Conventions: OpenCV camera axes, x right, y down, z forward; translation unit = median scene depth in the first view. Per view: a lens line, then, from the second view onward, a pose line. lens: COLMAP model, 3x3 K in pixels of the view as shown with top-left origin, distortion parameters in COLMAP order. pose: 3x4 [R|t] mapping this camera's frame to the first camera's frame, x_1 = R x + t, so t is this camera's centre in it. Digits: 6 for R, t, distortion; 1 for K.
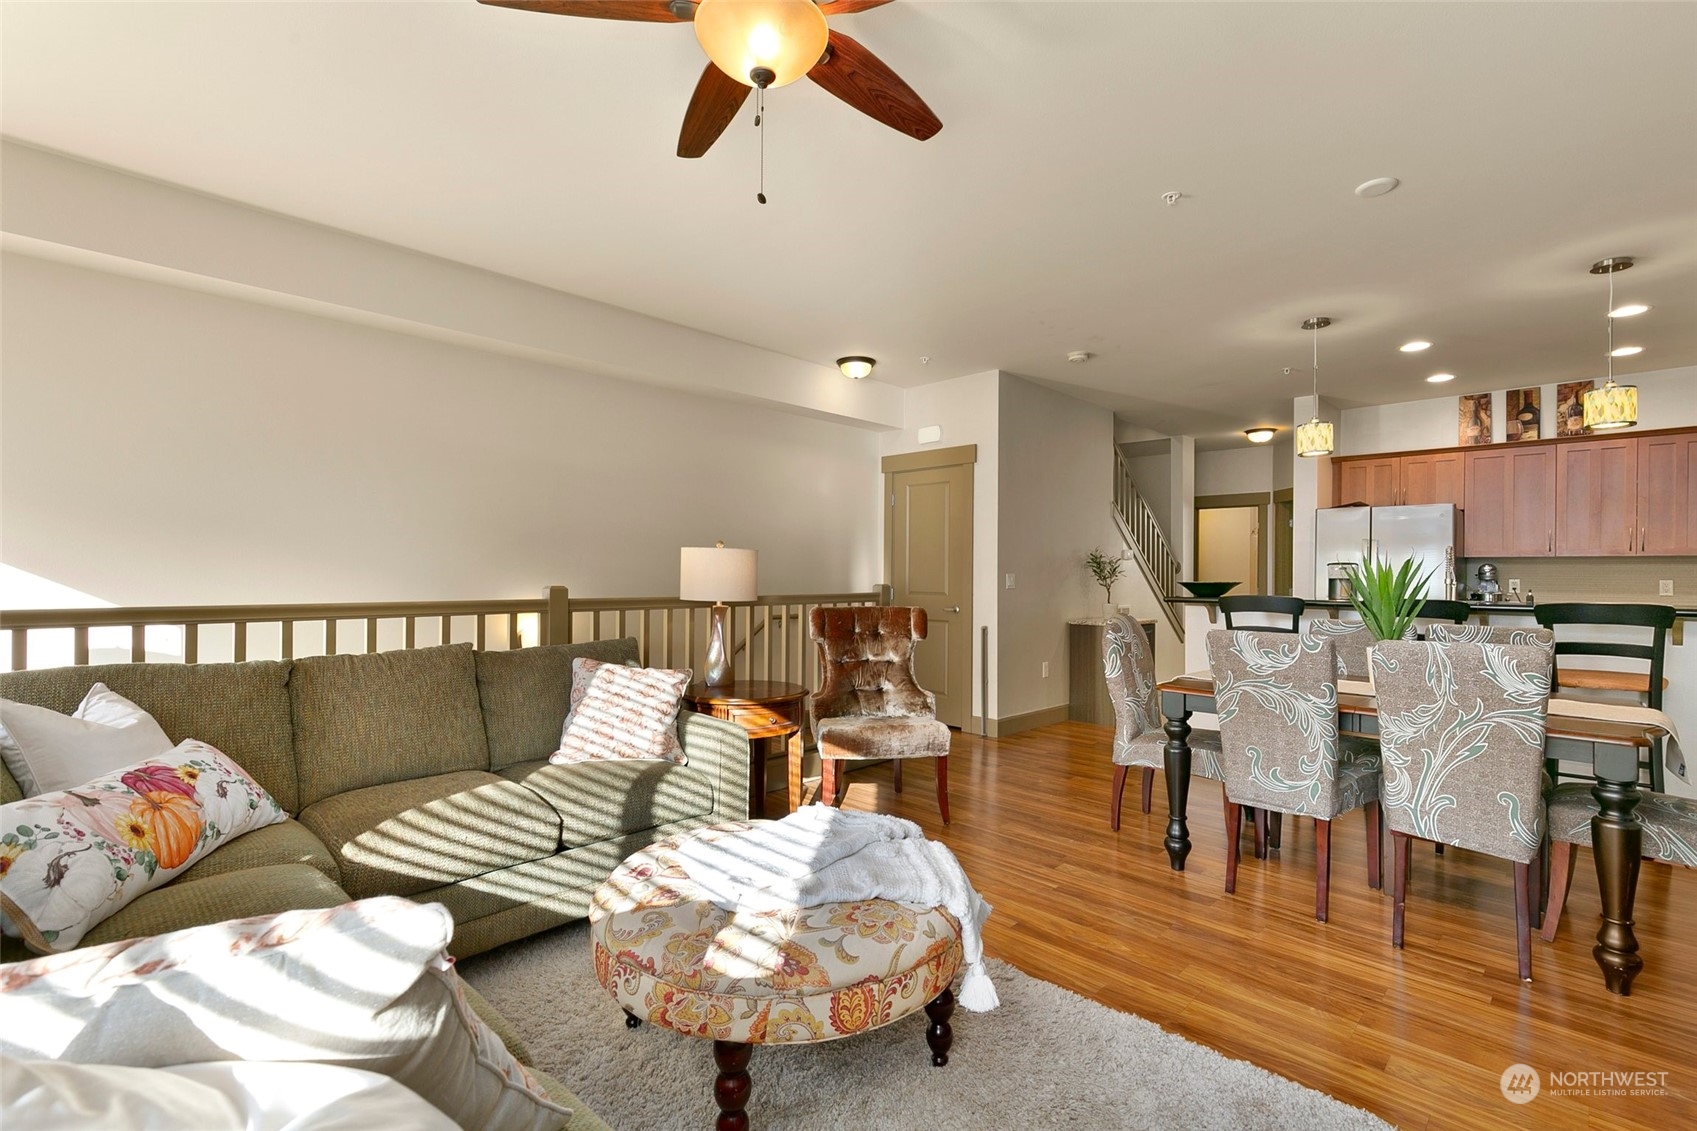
lens RADIAL K [[760.9, 0, 852.2], [0, 760.9, 568.4], [0, 0, 1]] dist [0.001518, 0.000648]
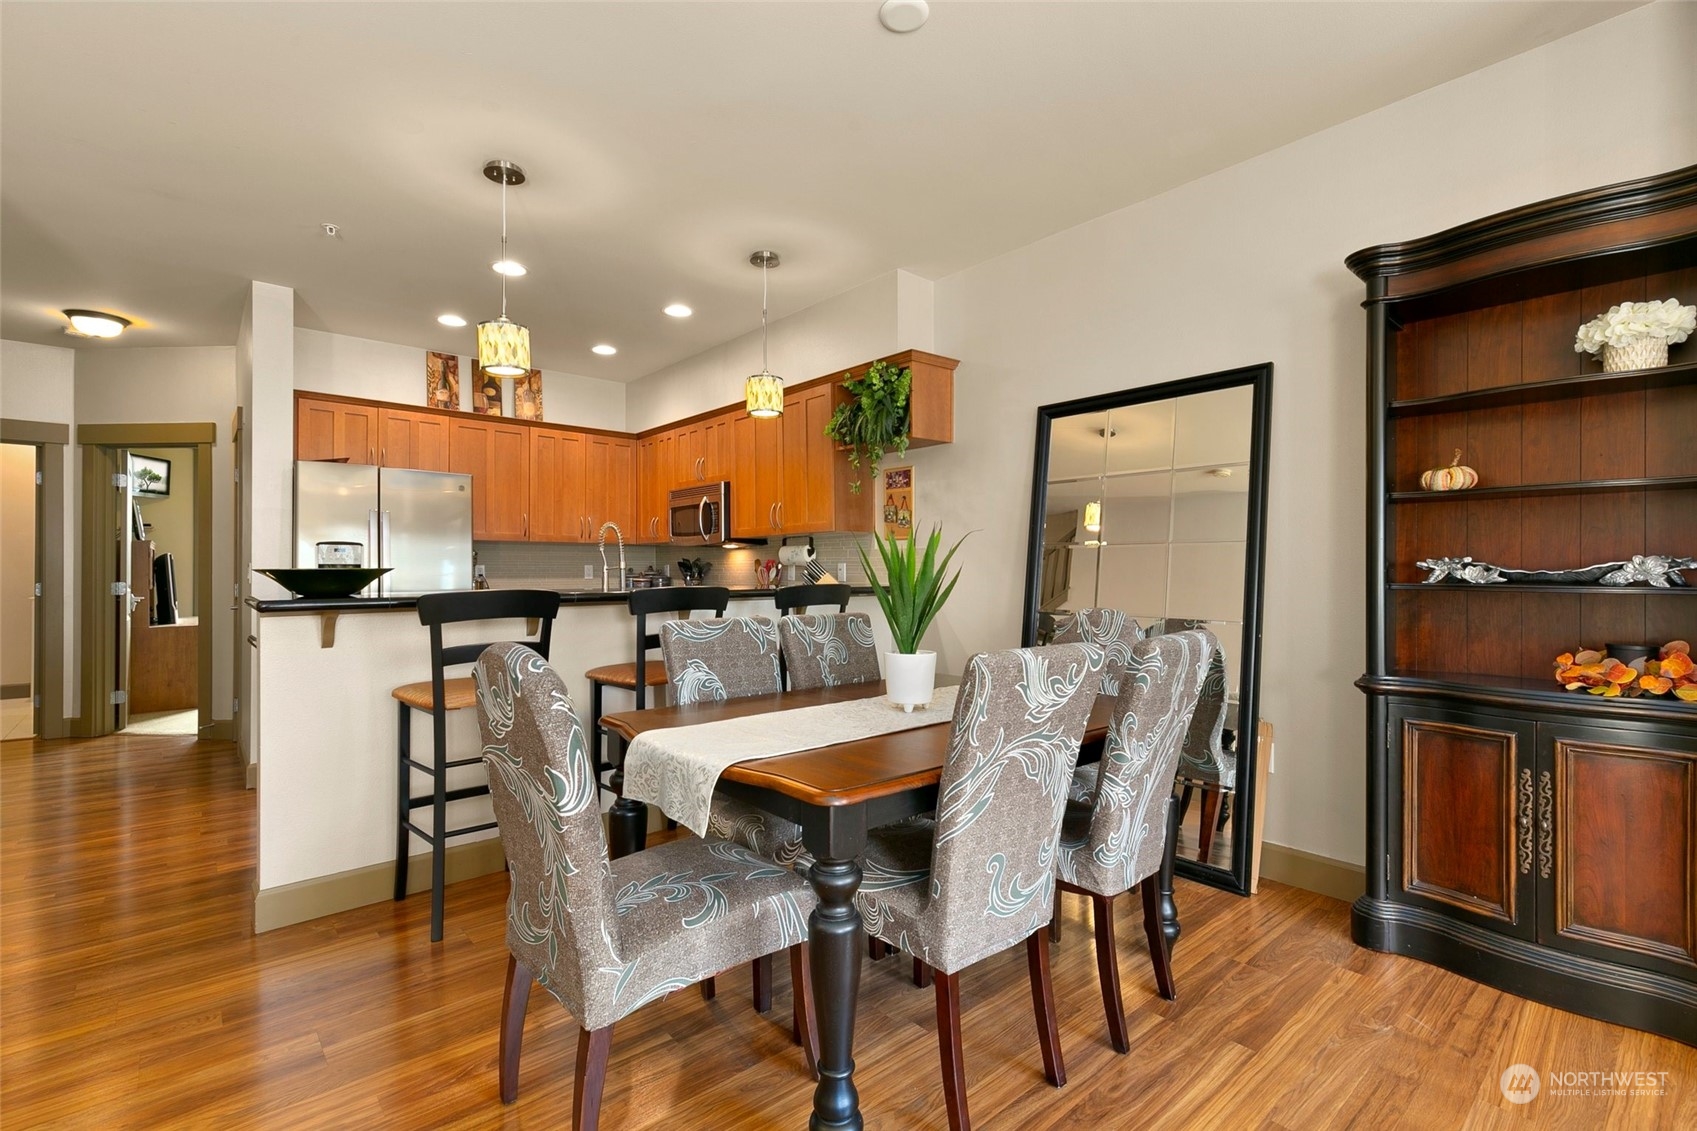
lens RADIAL K [[760.9, 0, 852.2], [0, 760.9, 568.4], [0, 0, 1]] dist [0.001518, 0.000648]
pose [[0.074829, -0.006877, 0.997173, -0.018978], [-0.004900, 0.999962, 0.007264, 0.009673], [-0.997184, -0.005430, 0.074792, 0.484445]]
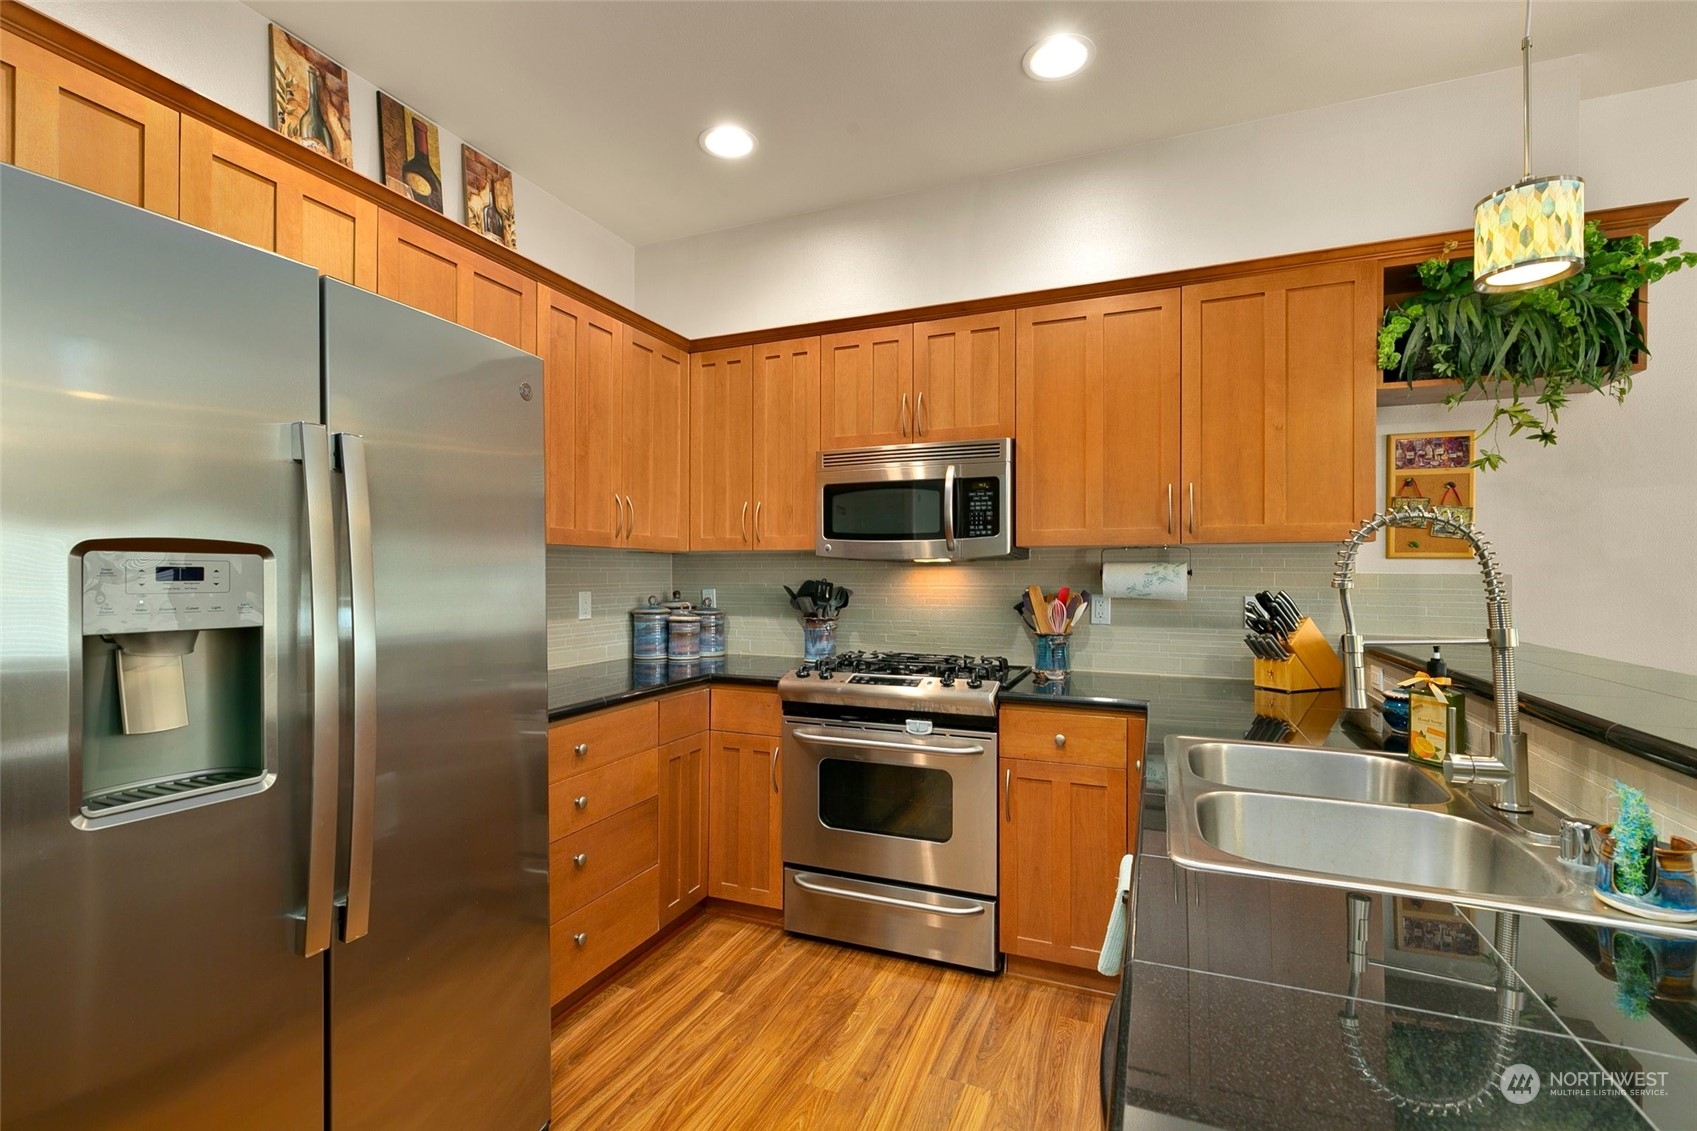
lens RADIAL K [[757.5, 0, 849.7], [0, 757.5, 570.3], [0, 0, 1]] dist [0.004156, -0.000406]
pose [[-0.367569, -0.005637, 0.929979, 0.436668], [-0.012318, 0.999923, 0.001193, -0.002852], [-0.929915, -0.011017, -0.367610, 0.936196]]
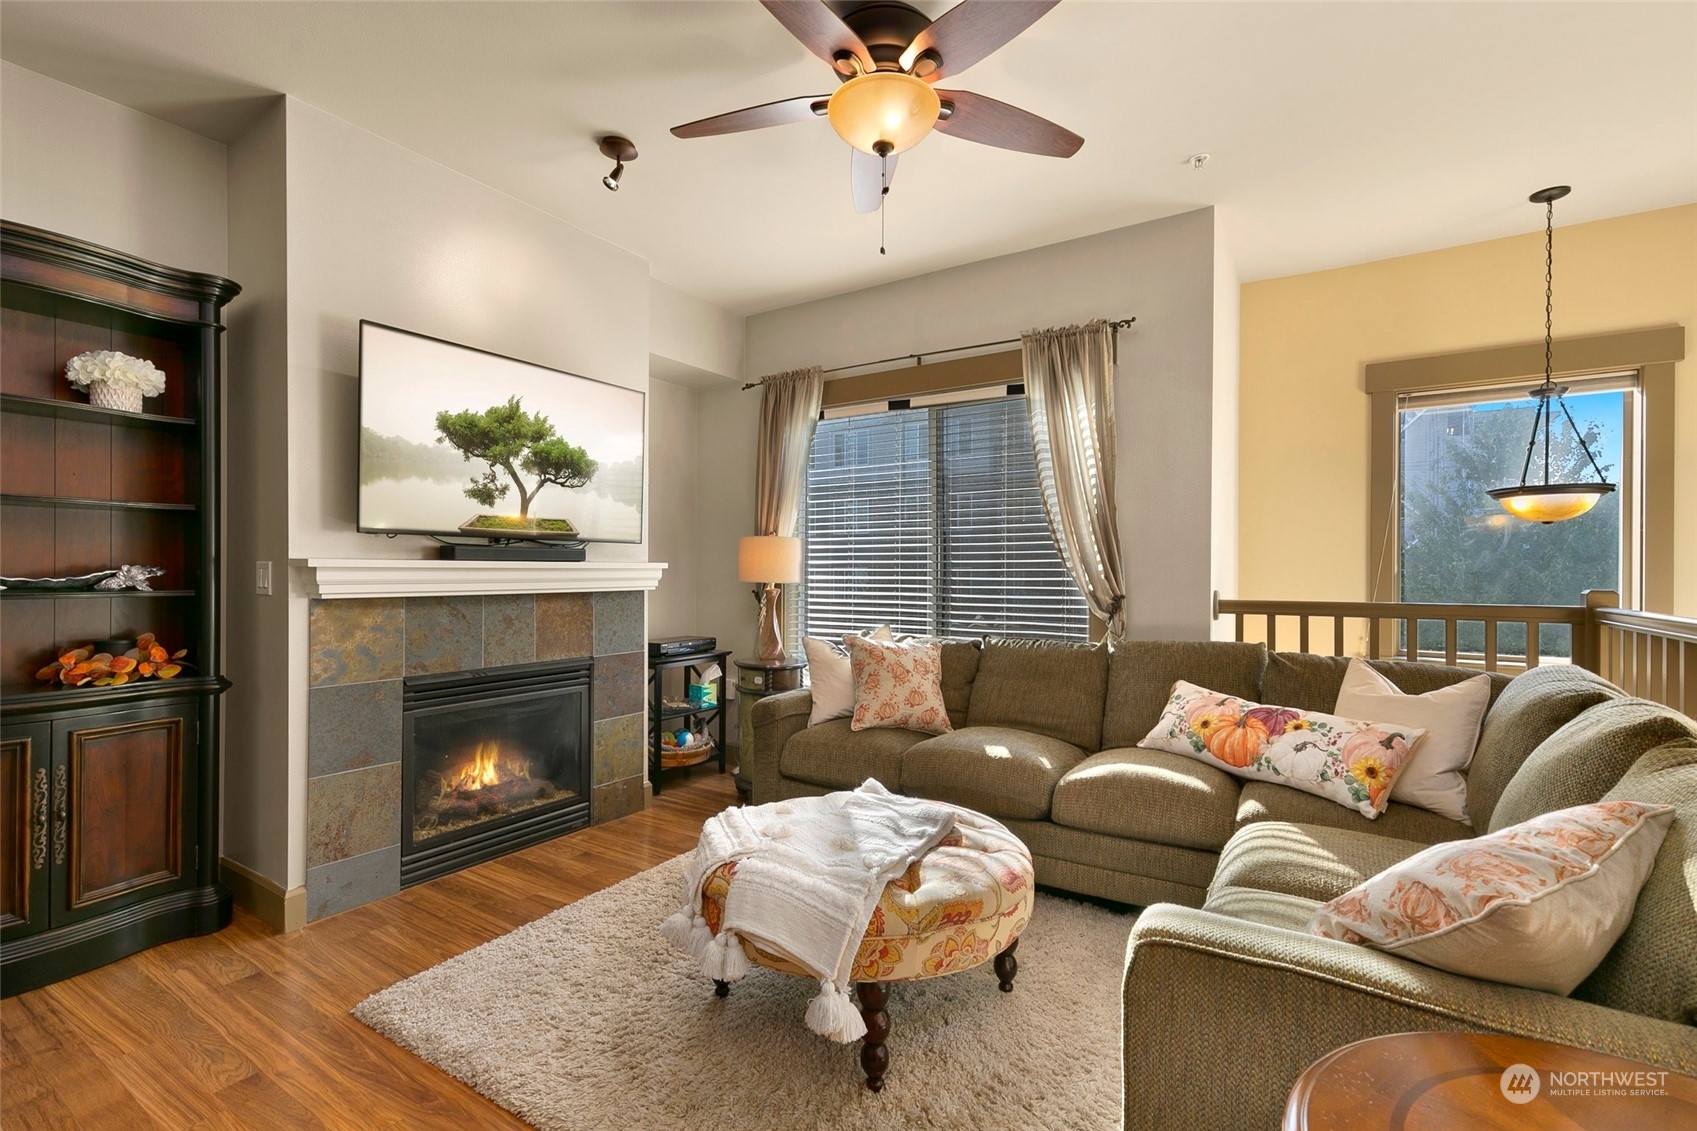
lens RADIAL K [[747.5, 0, 854.9], [0, 747.5, 576.7], [0, 0, 1]] dist [0.006319, 0.000386]
pose [[-0.979694, -0.010481, -0.200224, 0.047704], [-0.010582, 0.999944, -0.000563, 0.006798], [0.200218, 0.001567, -0.979750, 0.643306]]
